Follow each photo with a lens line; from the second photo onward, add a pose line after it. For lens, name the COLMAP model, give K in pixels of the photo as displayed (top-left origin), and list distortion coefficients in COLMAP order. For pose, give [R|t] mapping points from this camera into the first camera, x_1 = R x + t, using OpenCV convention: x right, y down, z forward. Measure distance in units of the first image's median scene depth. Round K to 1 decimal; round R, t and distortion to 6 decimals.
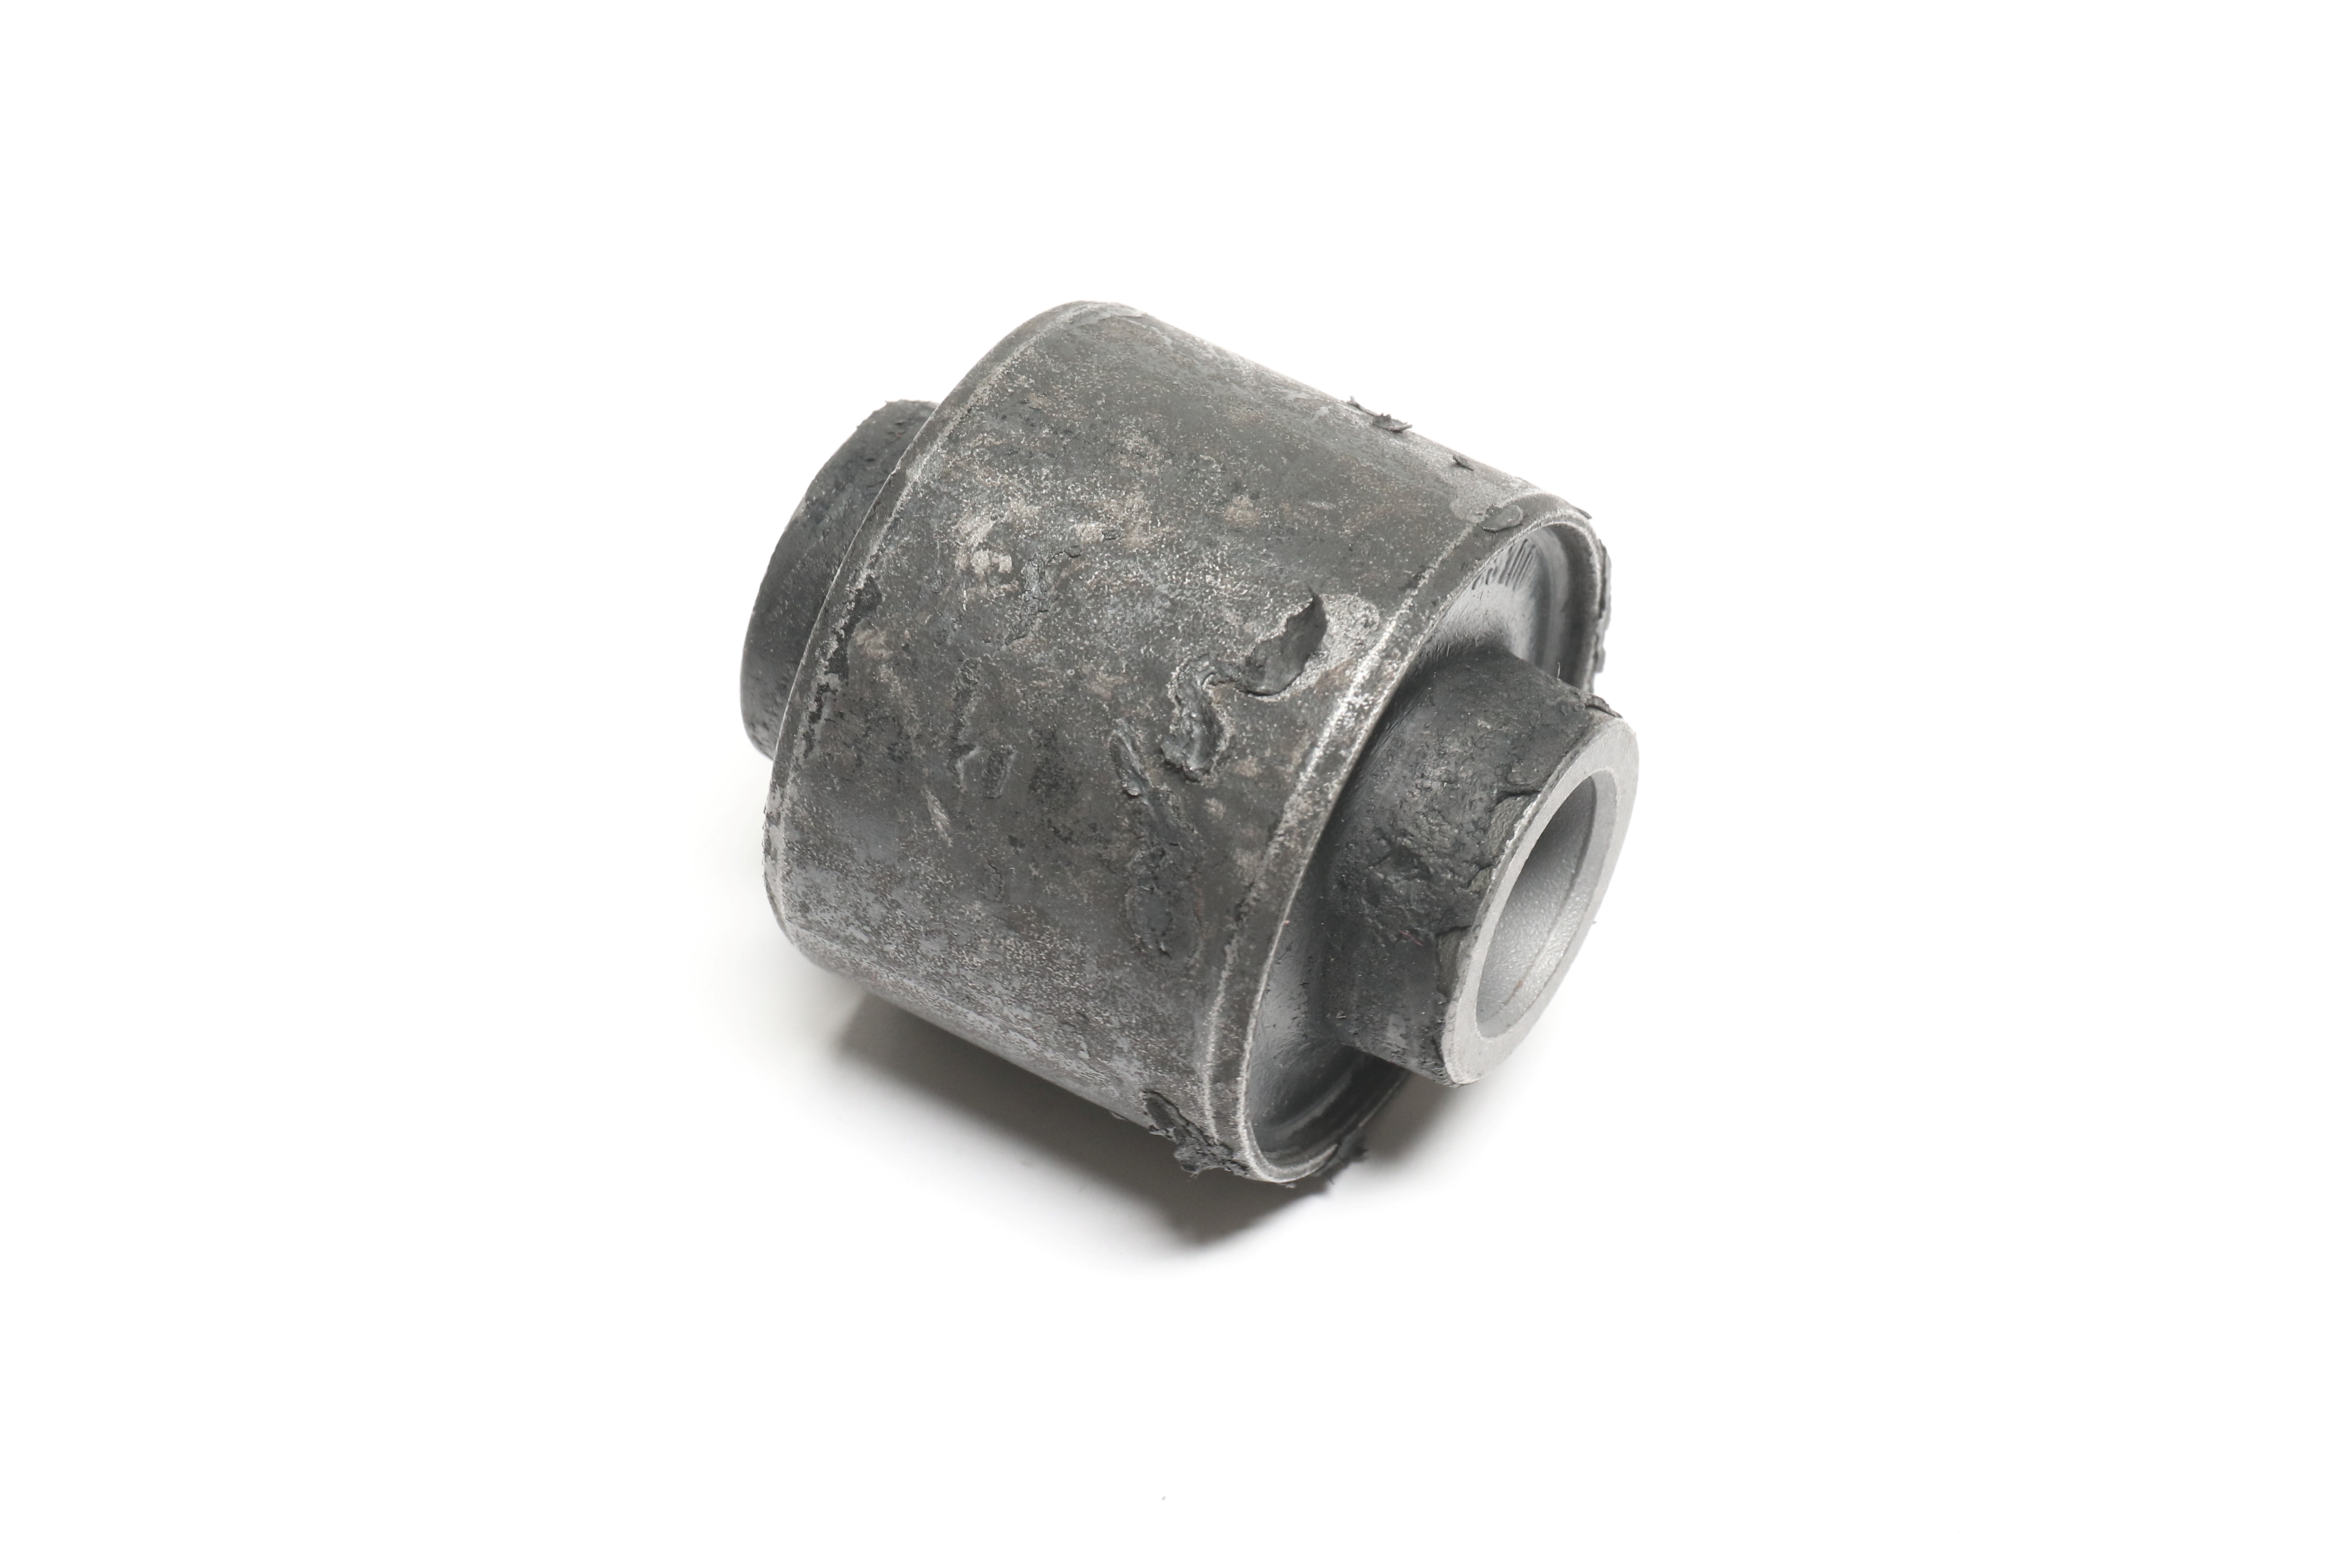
lens RADIAL K [[6686.0, 0, 1176.0], [0, 6686.0, 784.0], [0, 0, 1]] dist [-0.513394, -0.037203]
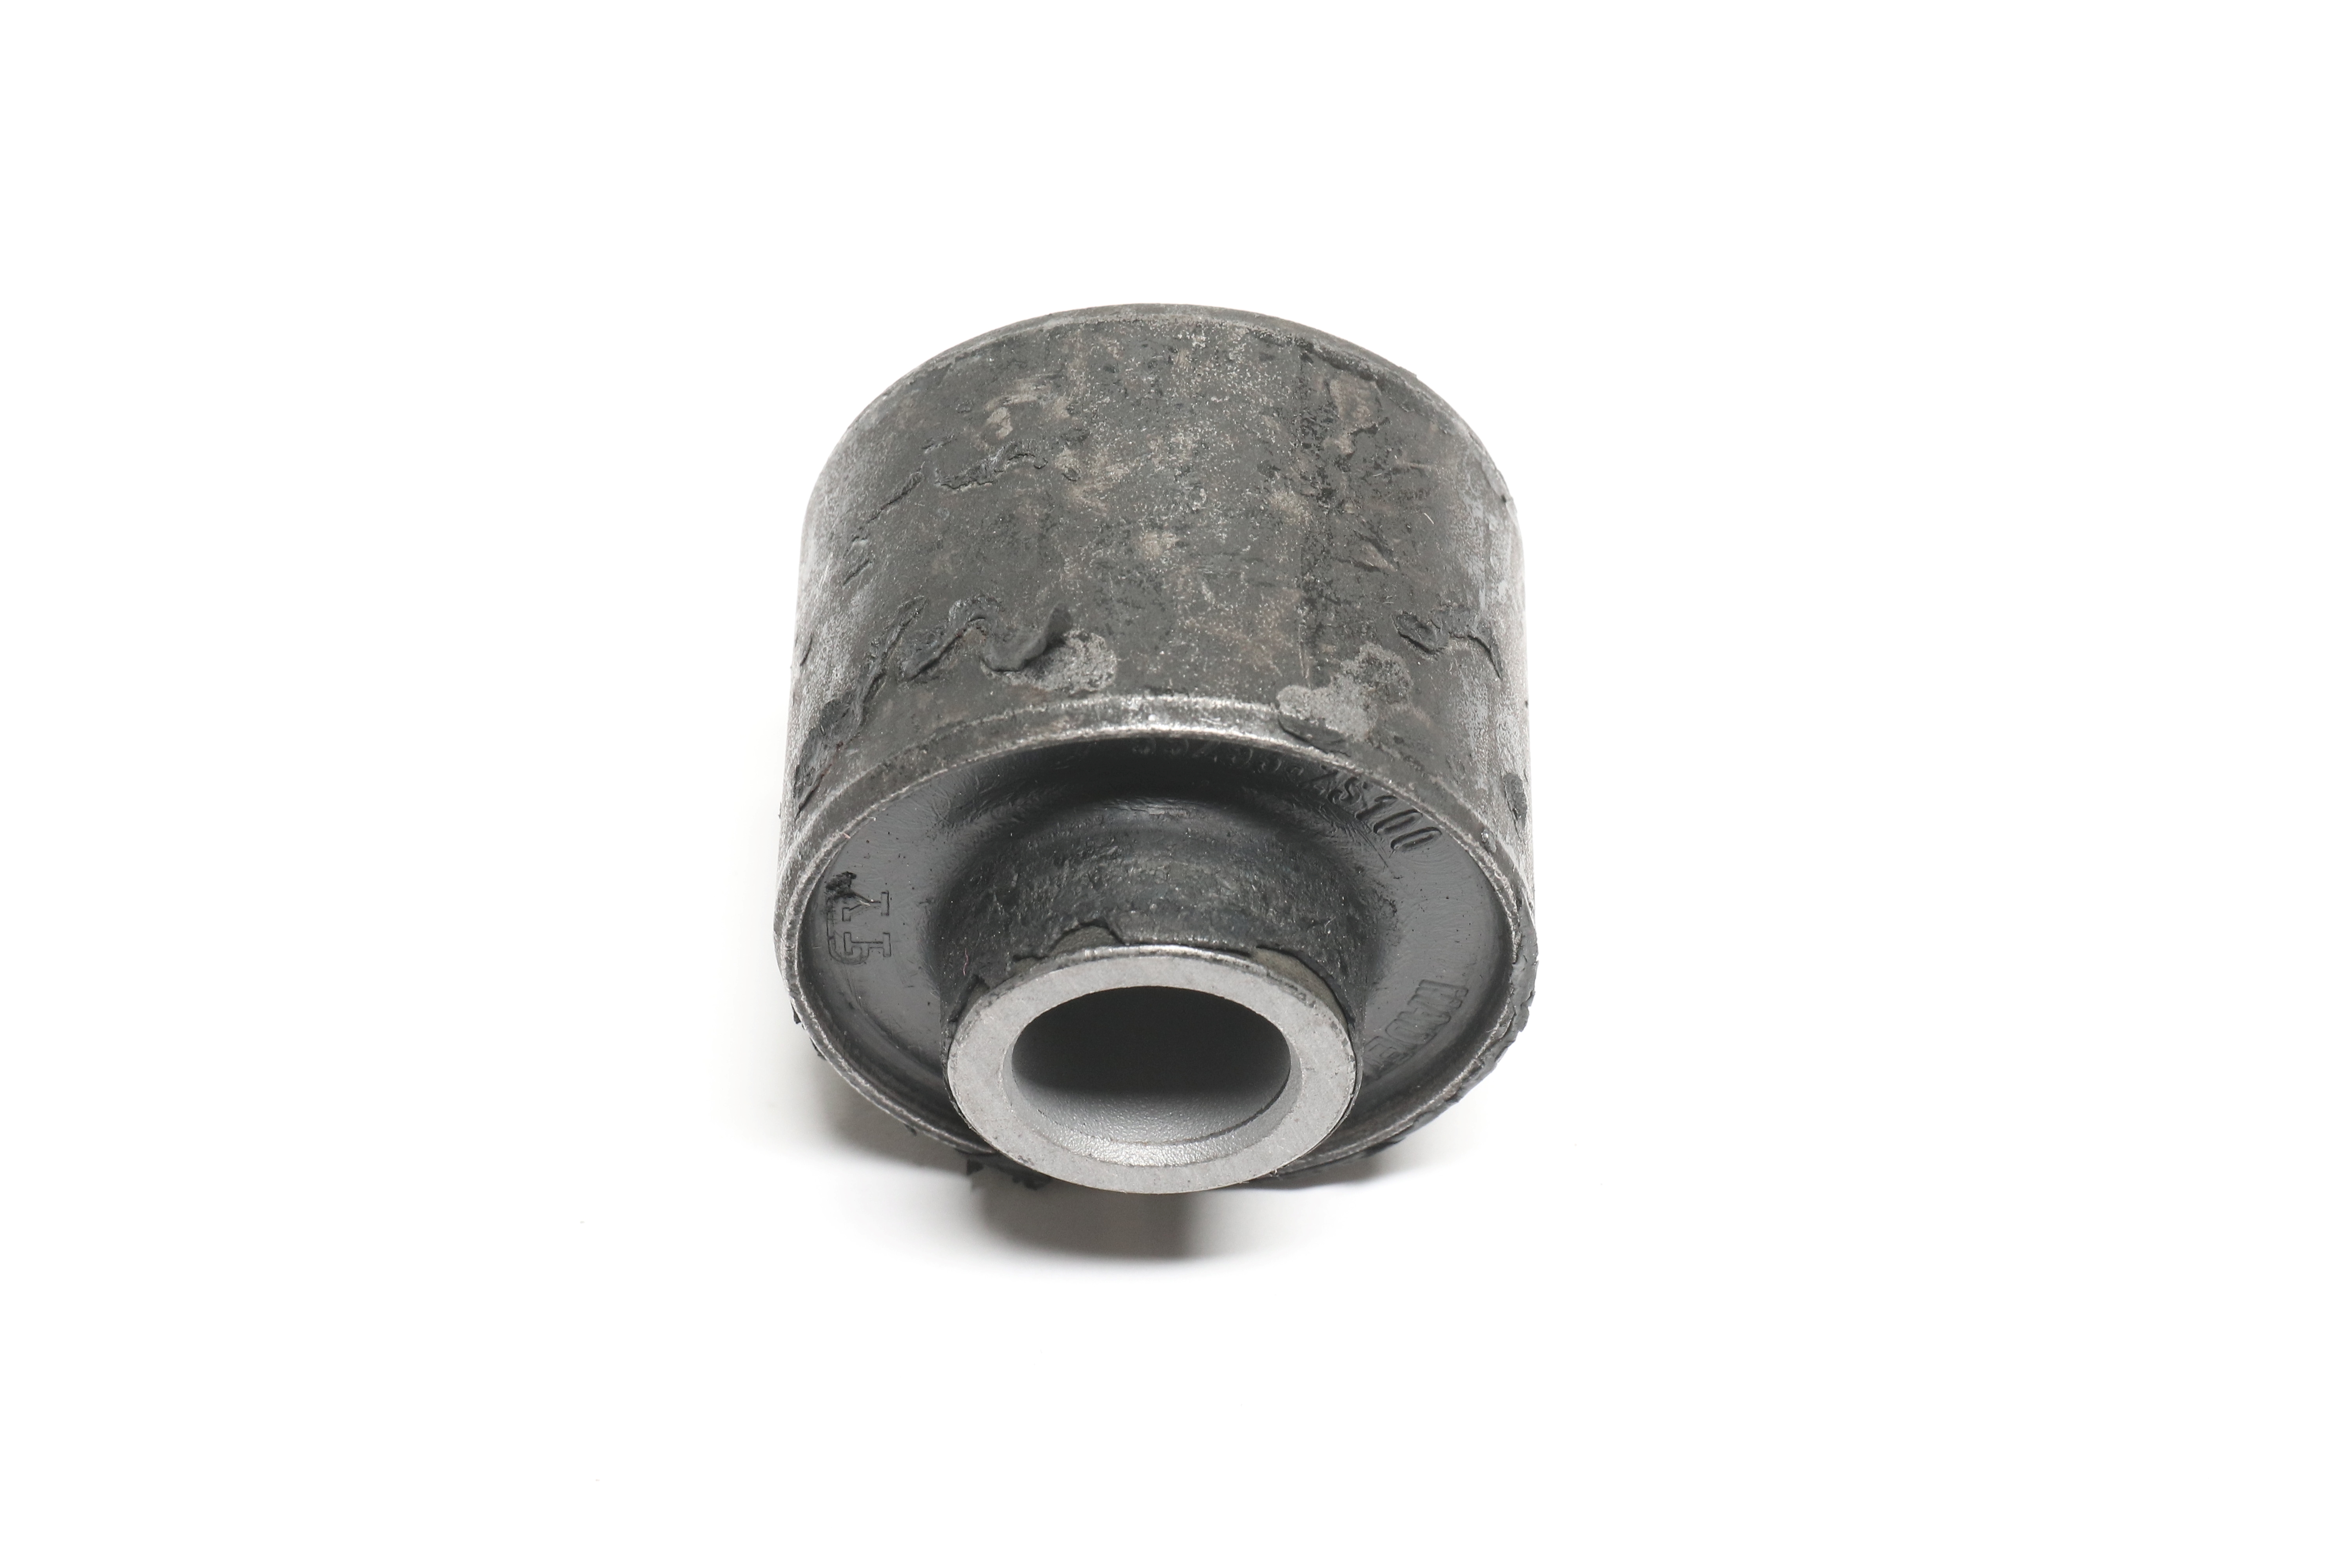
lens RADIAL K [[6686.0, 0, 1176.0], [0, 6686.0, 784.0], [0, 0, 1]] dist [-0.513394, -0.037203]
pose [[0.501367, 0.659431, -0.560162, 0.591464], [-0.662762, 0.708883, 0.241311, -0.257045], [0.556218, 0.250269, 0.792456, 0.220814]]
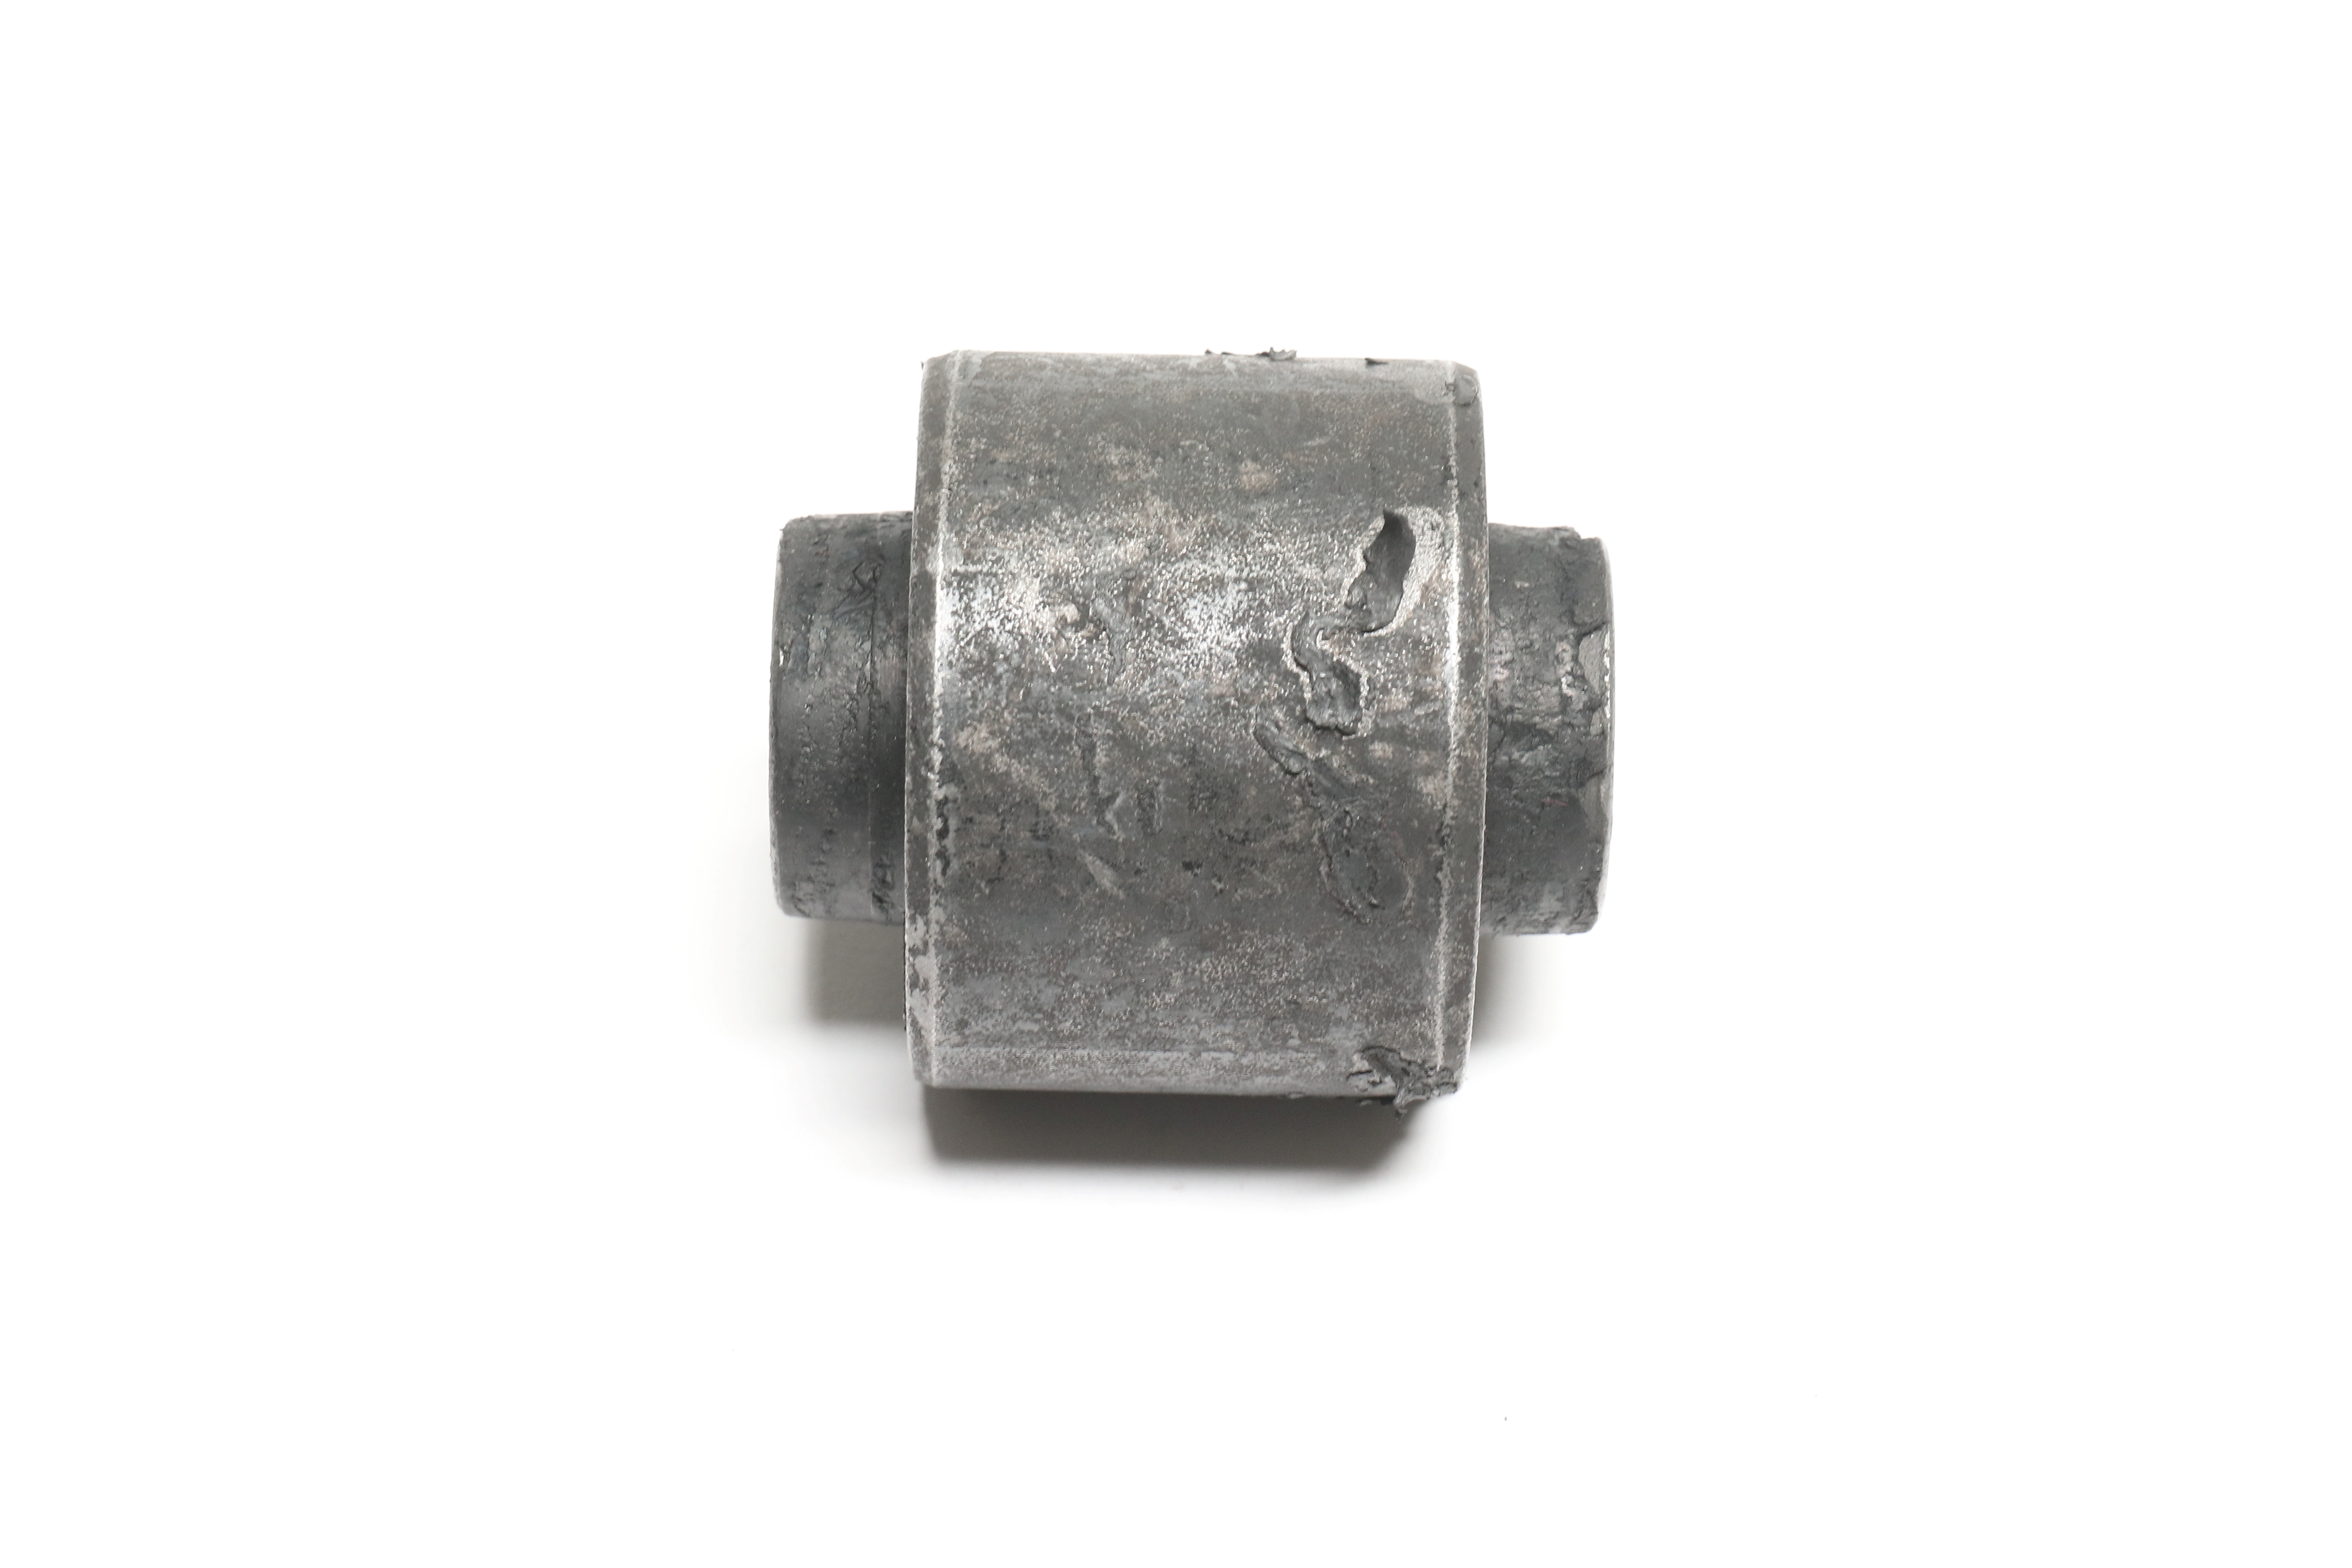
lens RADIAL K [[6686.0, 0, 1176.0], [0, 6686.0, 784.0], [0, 0, 1]] dist [-0.513394, -0.037203]
pose [[0.865891, -0.385803, 0.318415, -0.337235], [0.384935, 0.920405, 0.068410, -0.071270], [-0.319464, 0.063333, 0.945480, 0.057105]]
